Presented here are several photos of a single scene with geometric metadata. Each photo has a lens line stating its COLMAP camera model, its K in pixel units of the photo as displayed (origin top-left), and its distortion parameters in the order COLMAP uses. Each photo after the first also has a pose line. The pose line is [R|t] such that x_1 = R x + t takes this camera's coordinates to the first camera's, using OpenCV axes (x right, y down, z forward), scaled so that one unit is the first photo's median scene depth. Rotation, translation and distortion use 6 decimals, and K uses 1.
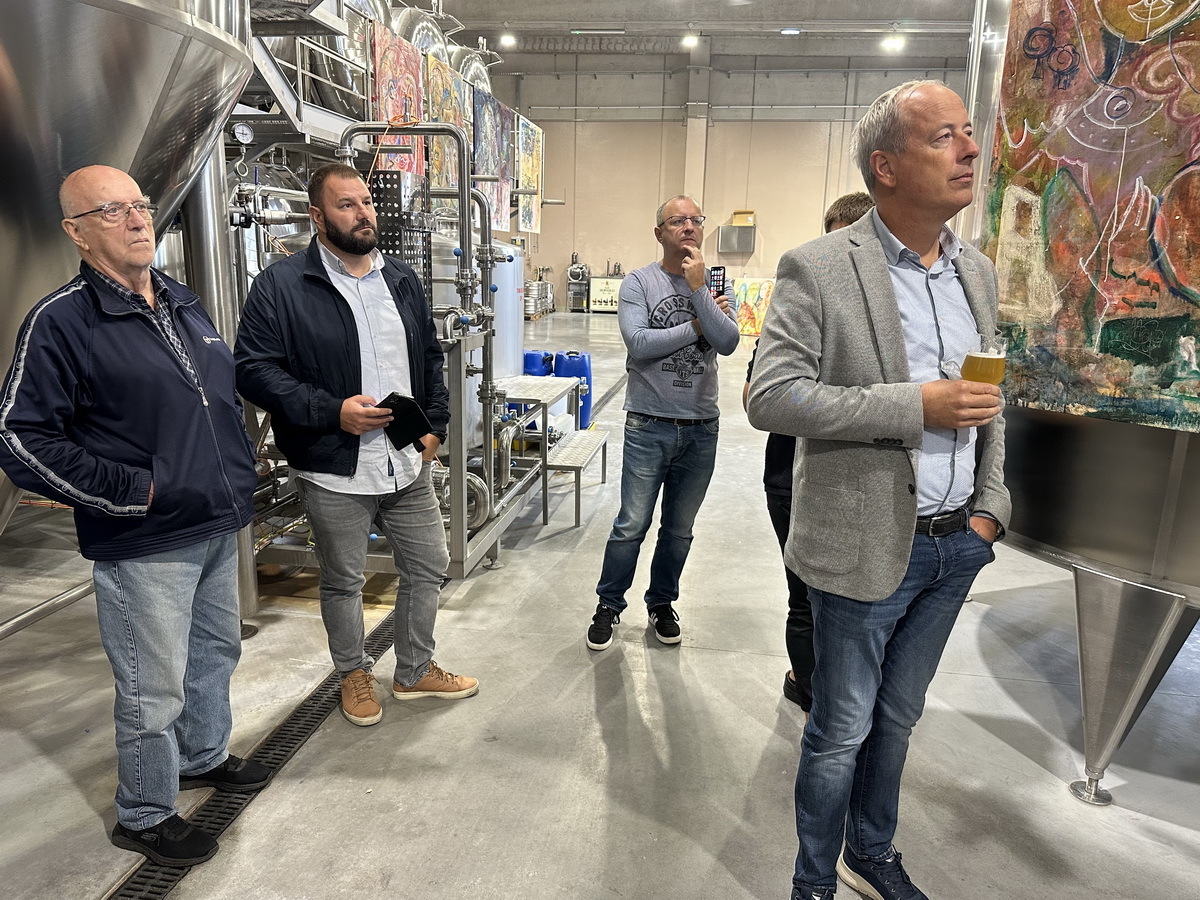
lens RADIAL K [[837.5, 0, 600.6], [0, 837.5, 452.6], [0, 0, 1]] dist [0.007363, -0.011744]
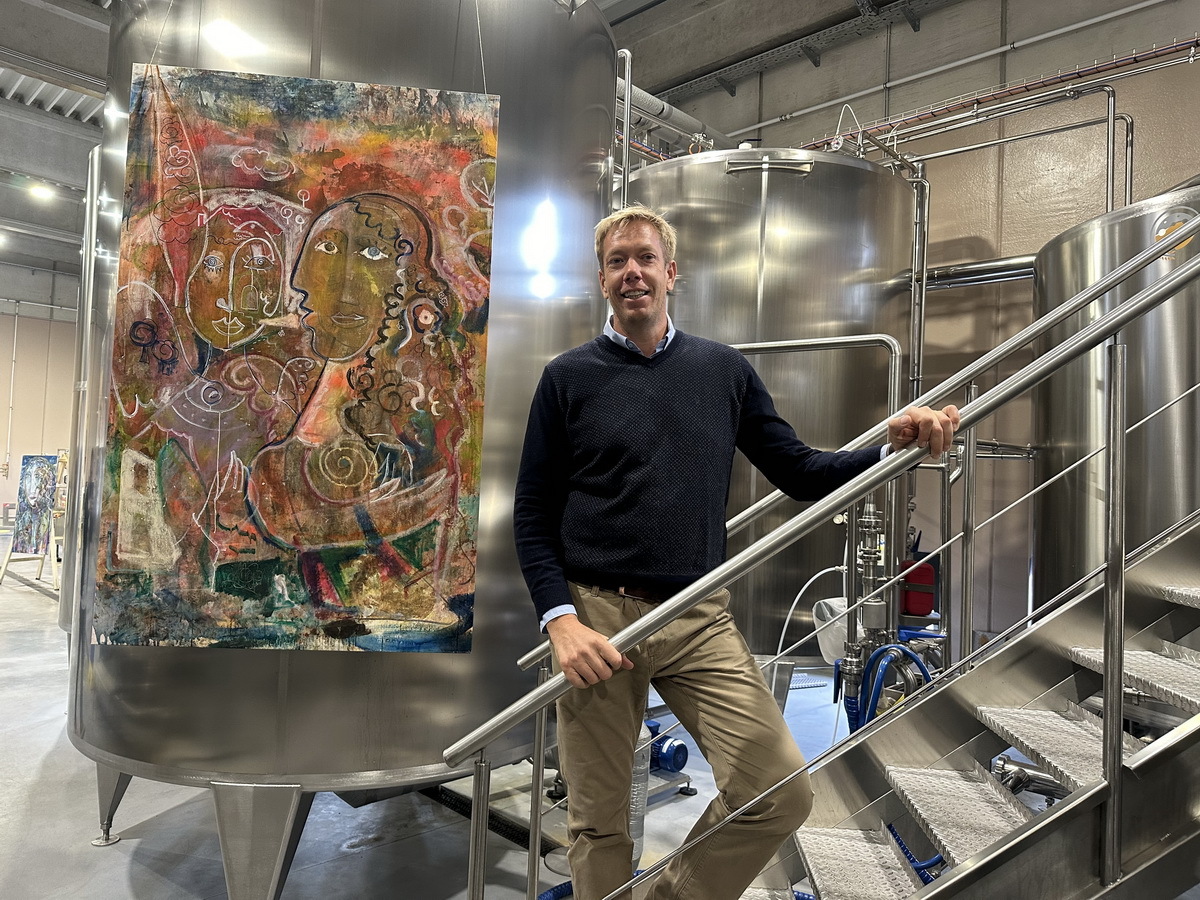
lens RADIAL K [[837.5, 0, 596.8], [0, 837.5, 451.1], [0, 0, 1]] dist [0.007363, -0.011744]
pose [[0.586635, 0.028578, 0.809347, -0.052730], [0.157453, 0.976282, -0.148598, -0.053020], [-0.794398, 0.214606, 0.568222, -0.142392]]
